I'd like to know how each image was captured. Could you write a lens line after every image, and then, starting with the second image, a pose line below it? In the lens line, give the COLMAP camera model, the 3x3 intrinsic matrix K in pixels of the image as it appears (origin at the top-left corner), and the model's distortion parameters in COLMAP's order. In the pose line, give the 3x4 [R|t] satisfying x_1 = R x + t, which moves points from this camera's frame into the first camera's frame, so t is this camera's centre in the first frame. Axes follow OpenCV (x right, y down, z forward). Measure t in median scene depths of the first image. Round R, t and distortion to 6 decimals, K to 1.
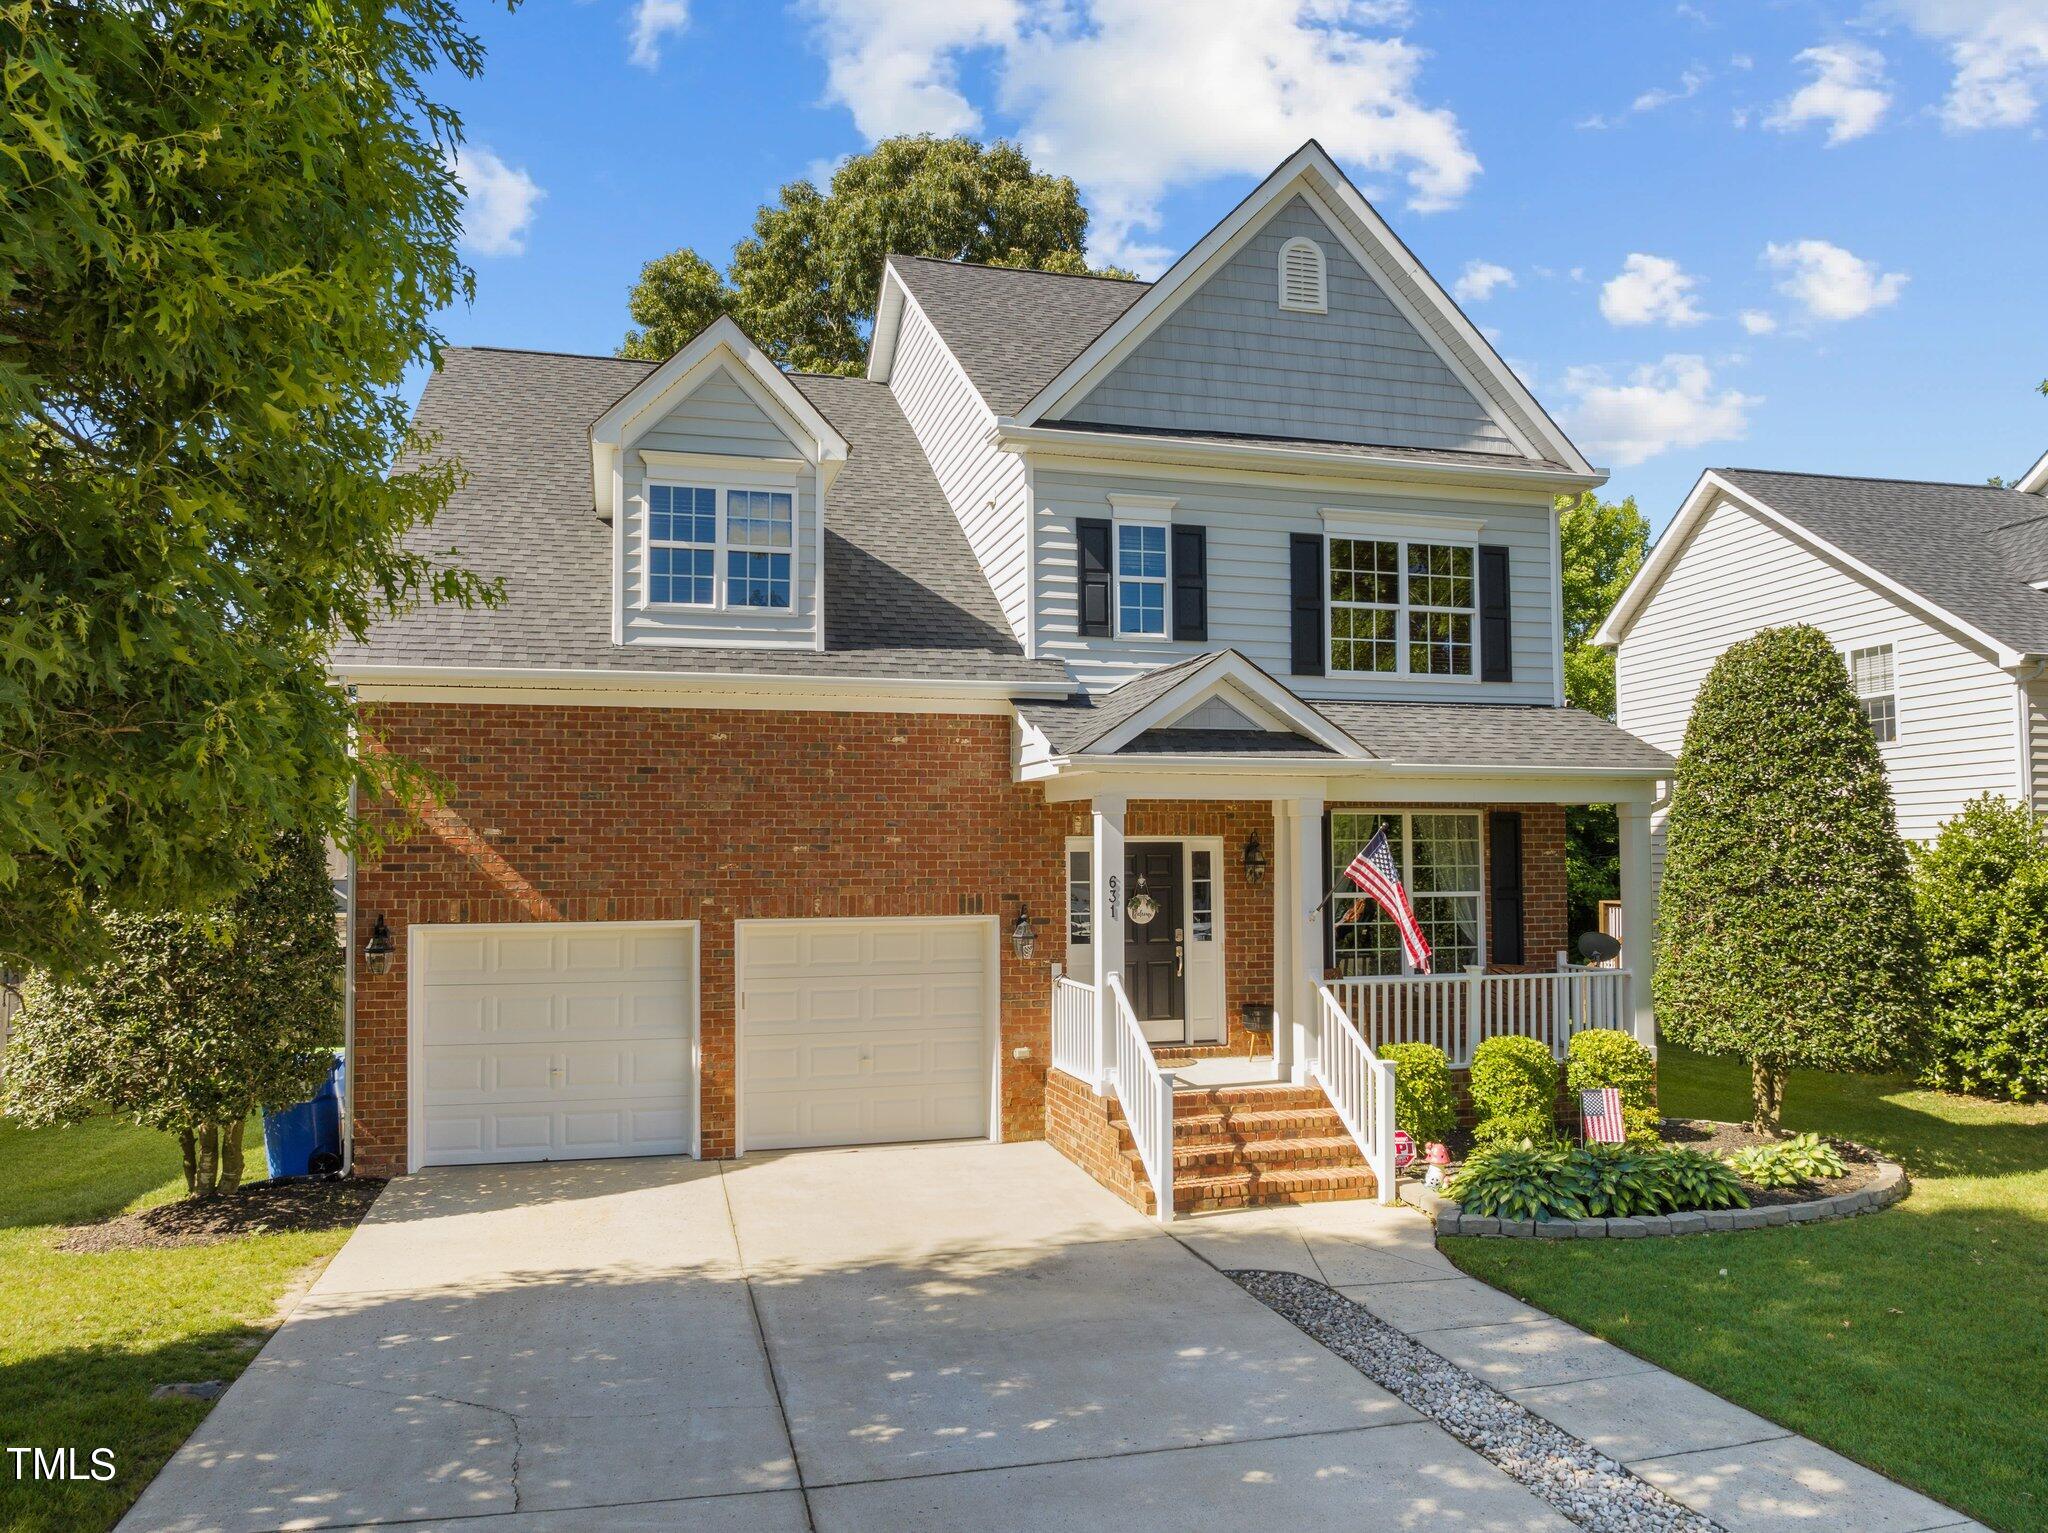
lens RADIAL K [[1543.0, 0, 1024.0], [0, 1543.0, 766.5], [0, 0, 1]] dist [-0.041255, -0.002160]
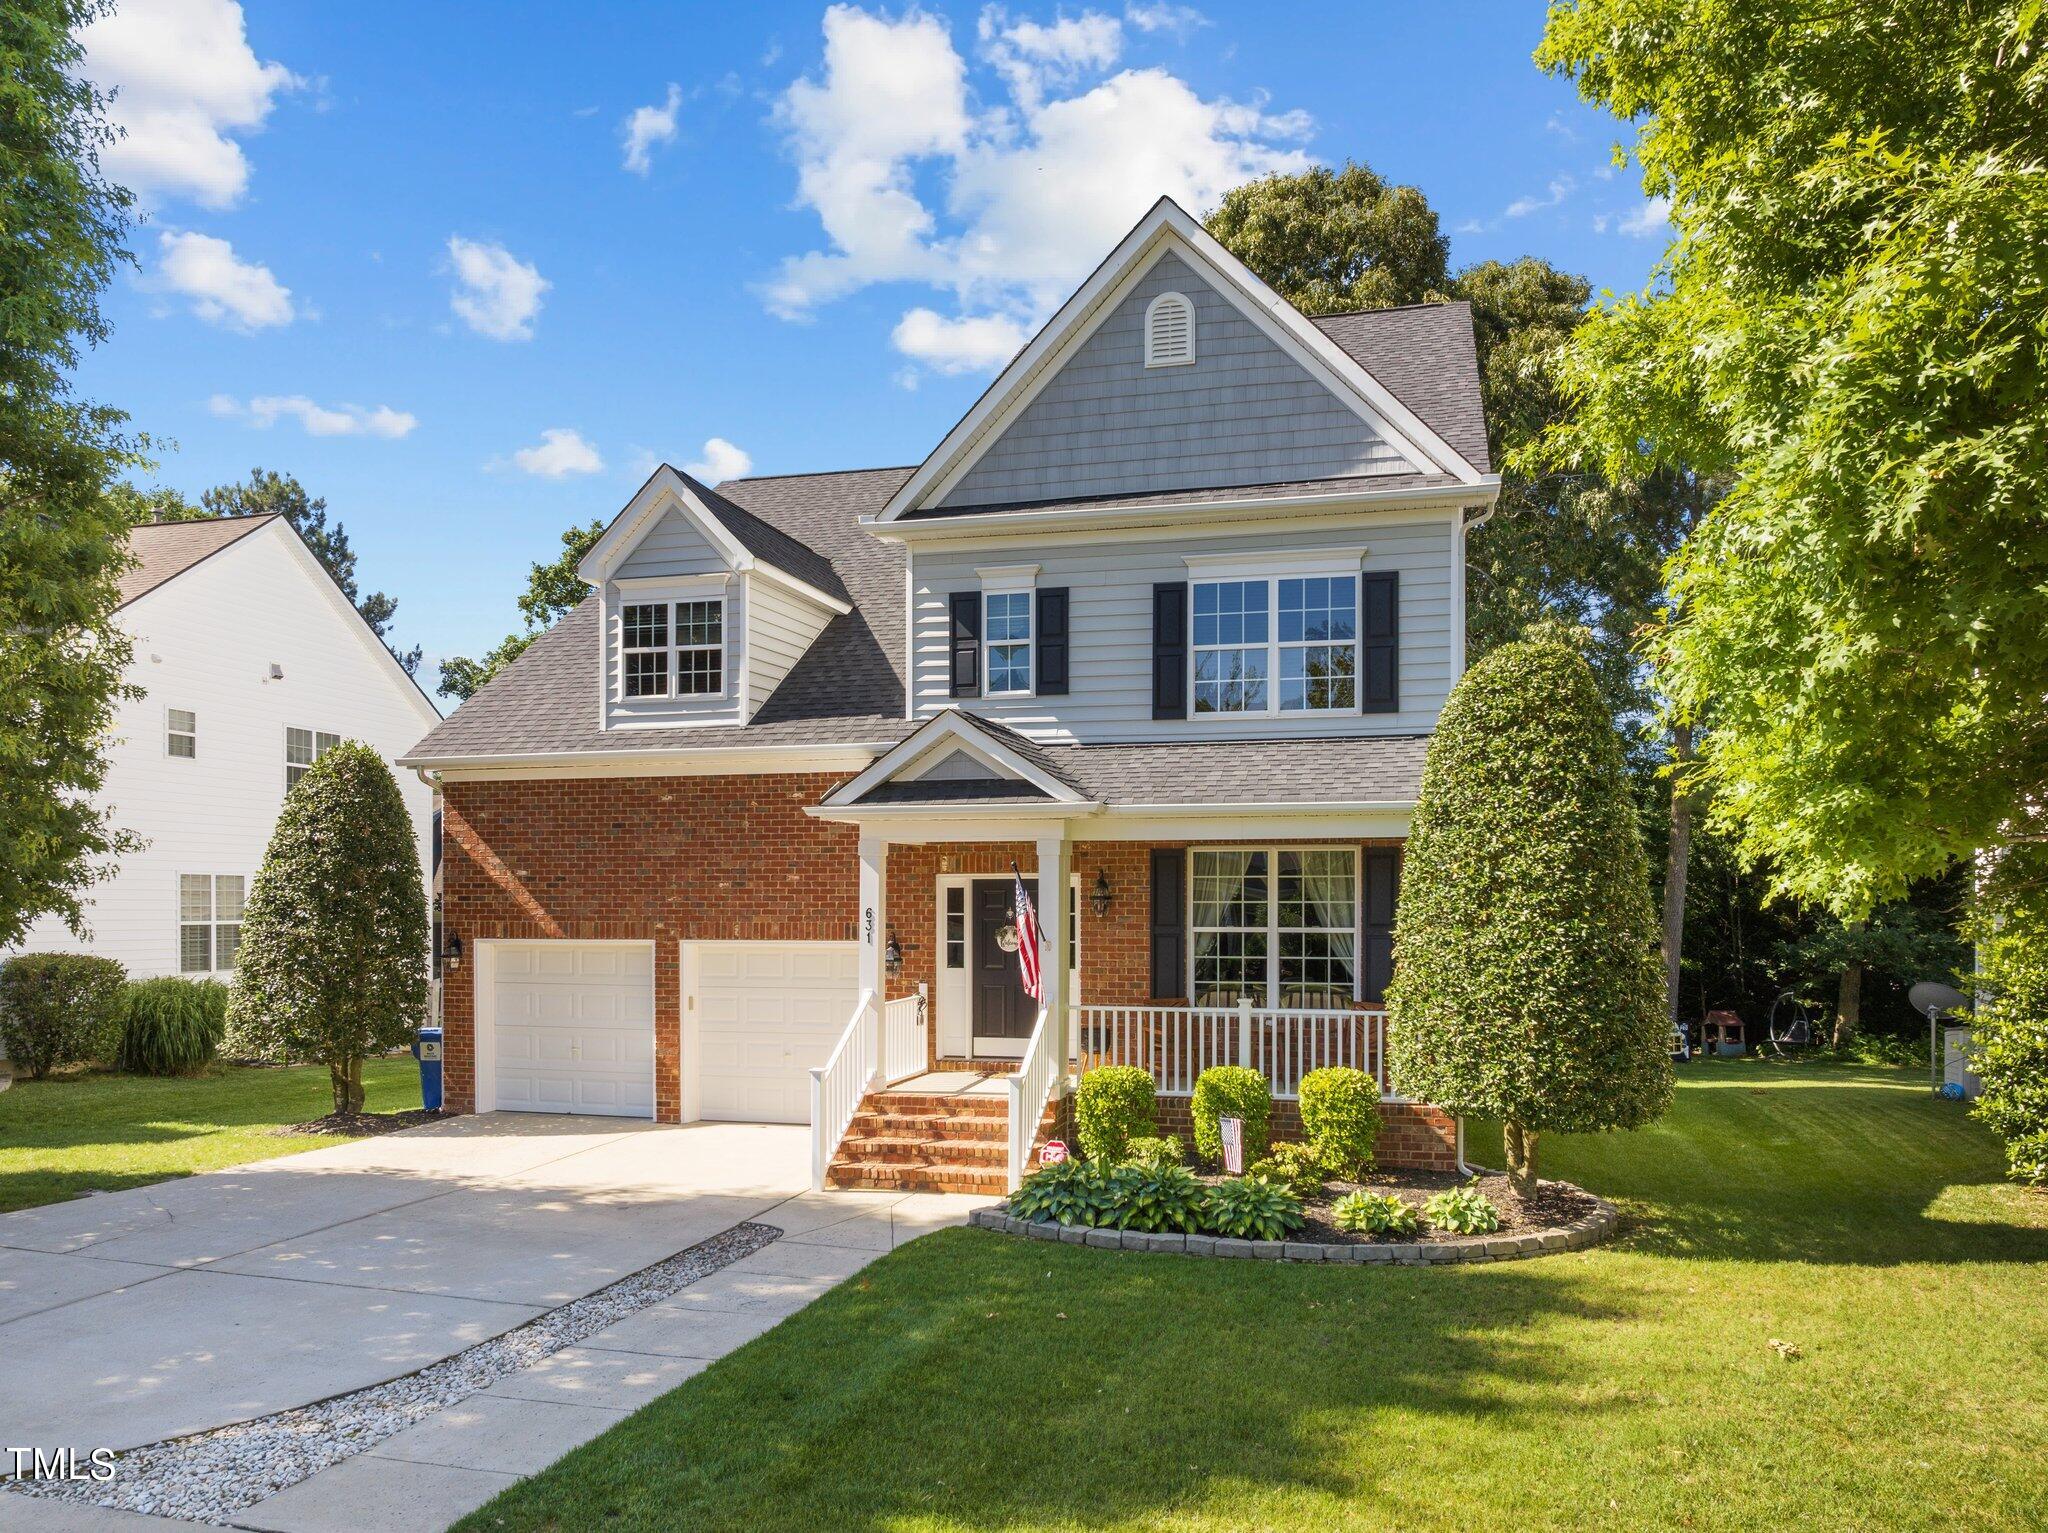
lens RADIAL K [[1567.7, 0, 965.9], [0, 1567.7, 880.5], [0, 0, 1]] dist [-0.037120, -0.002900]
pose [[0.844456, -0.001588, -0.535622, 0.714016], [0.028356, 0.998726, 0.041745, 0.002046], [0.534874, -0.050440, 0.843425, 0.026955]]
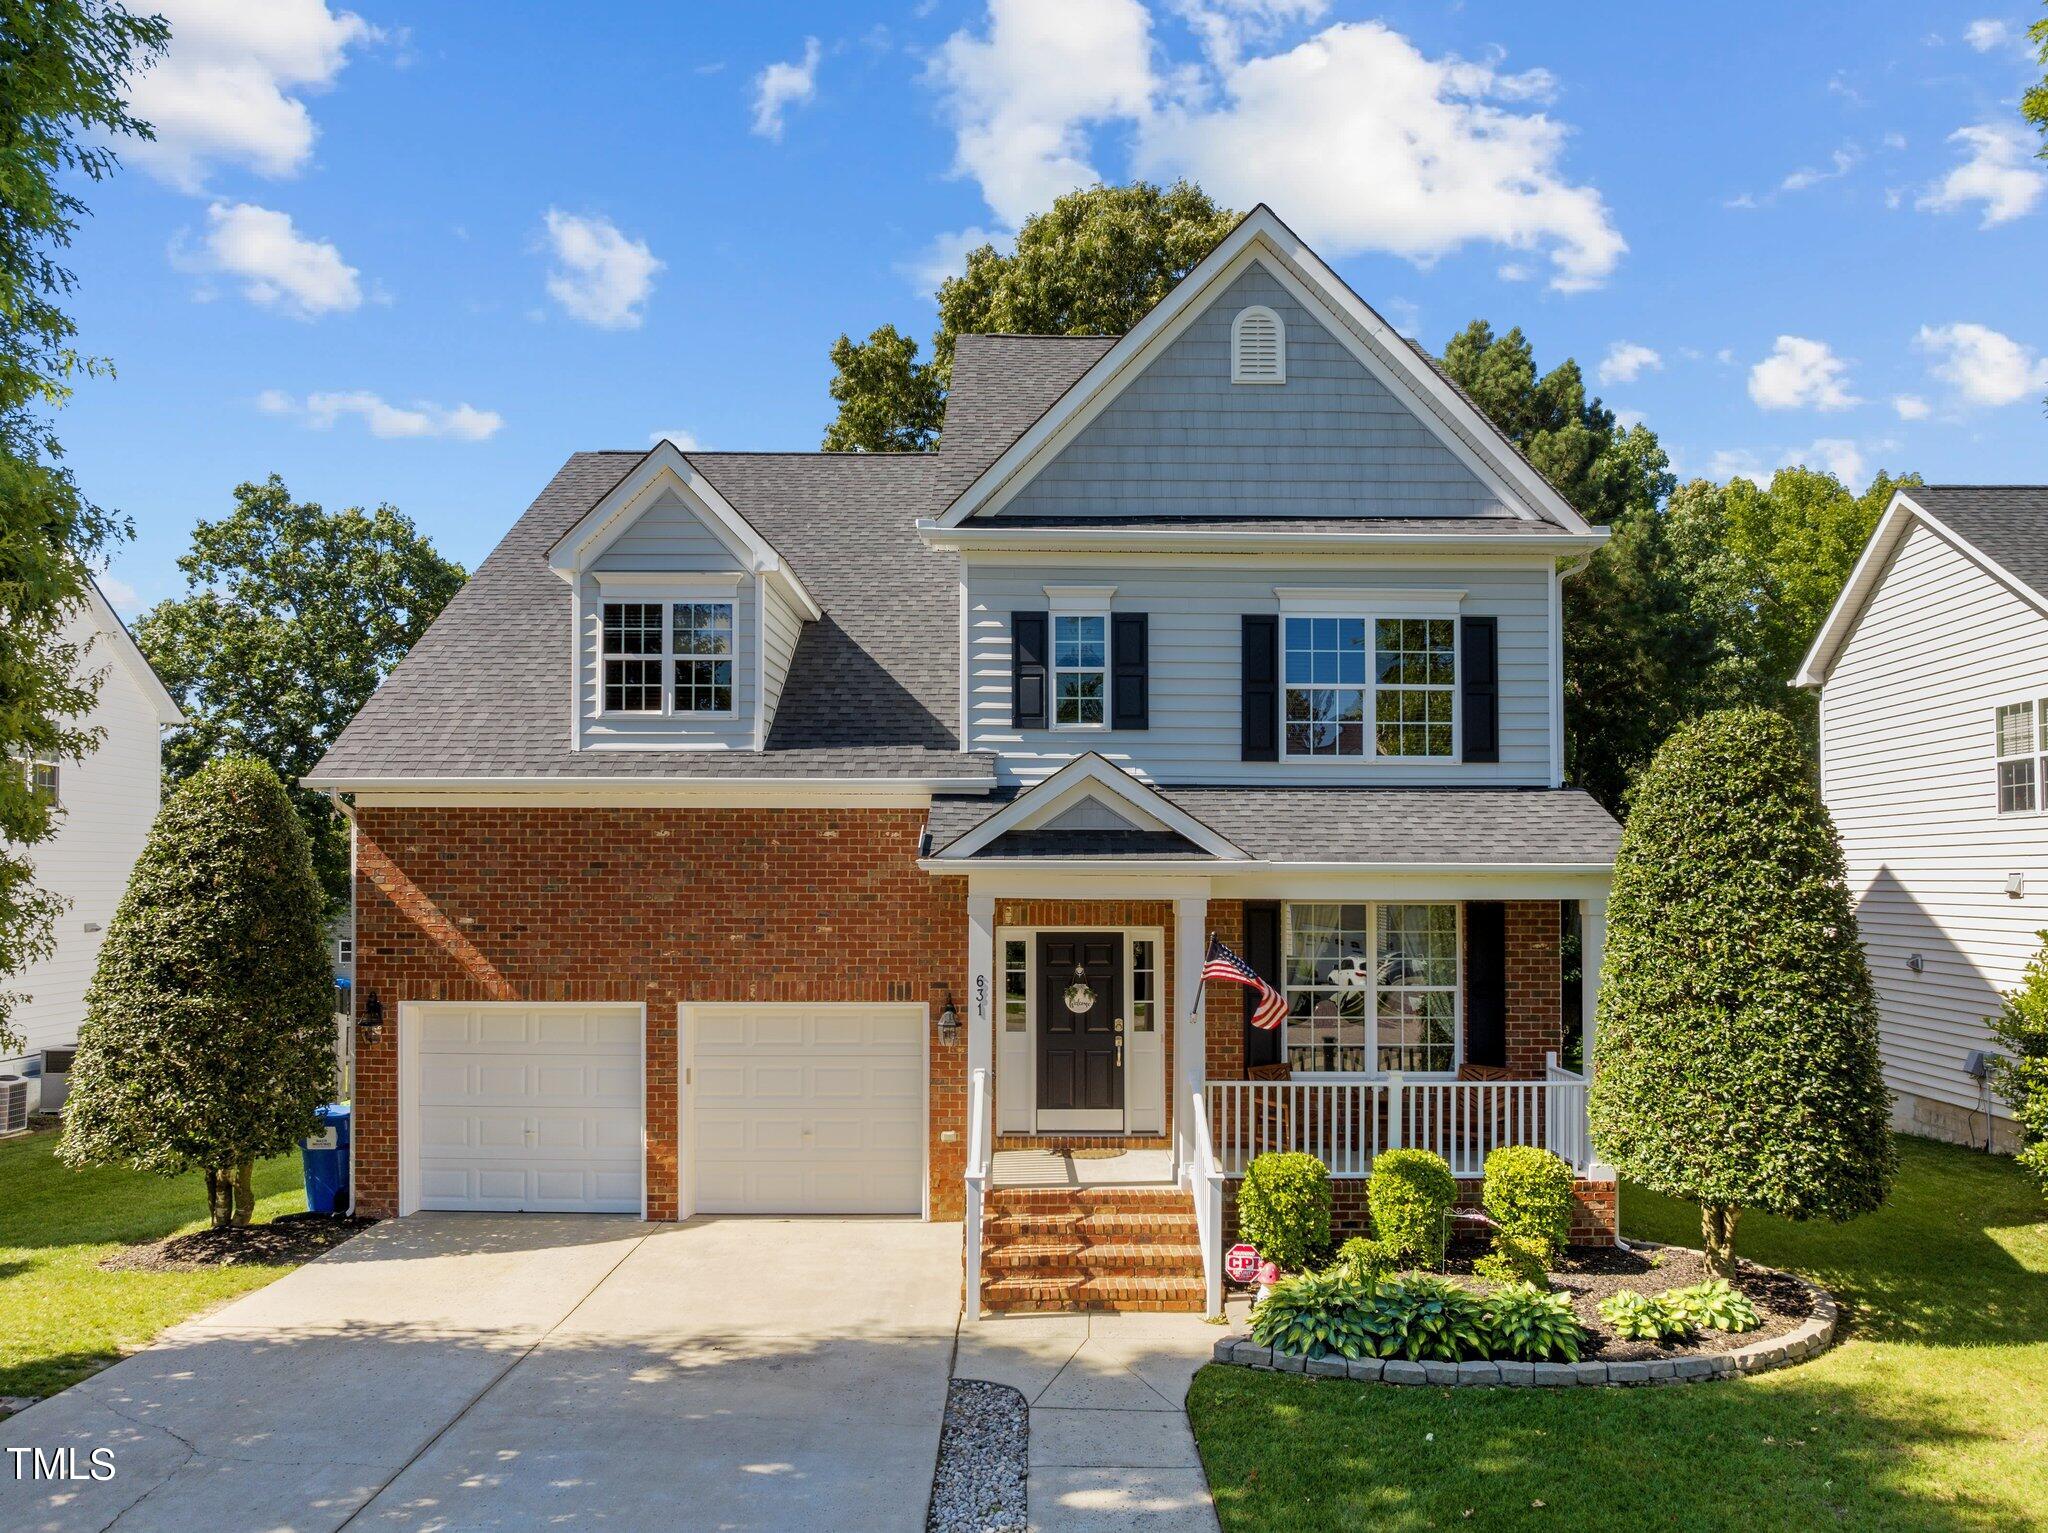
lens RADIAL K [[1550.0, 0, 990.1], [0, 1550.0, 815.7], [0, 0, 1]] dist [-0.042238, 0.001939]
pose [[0.960881, -0.003646, -0.276936, 0.326485], [0.009812, 0.999734, 0.020882, -0.052543], [0.276786, -0.022782, 0.960661, 0.015662]]
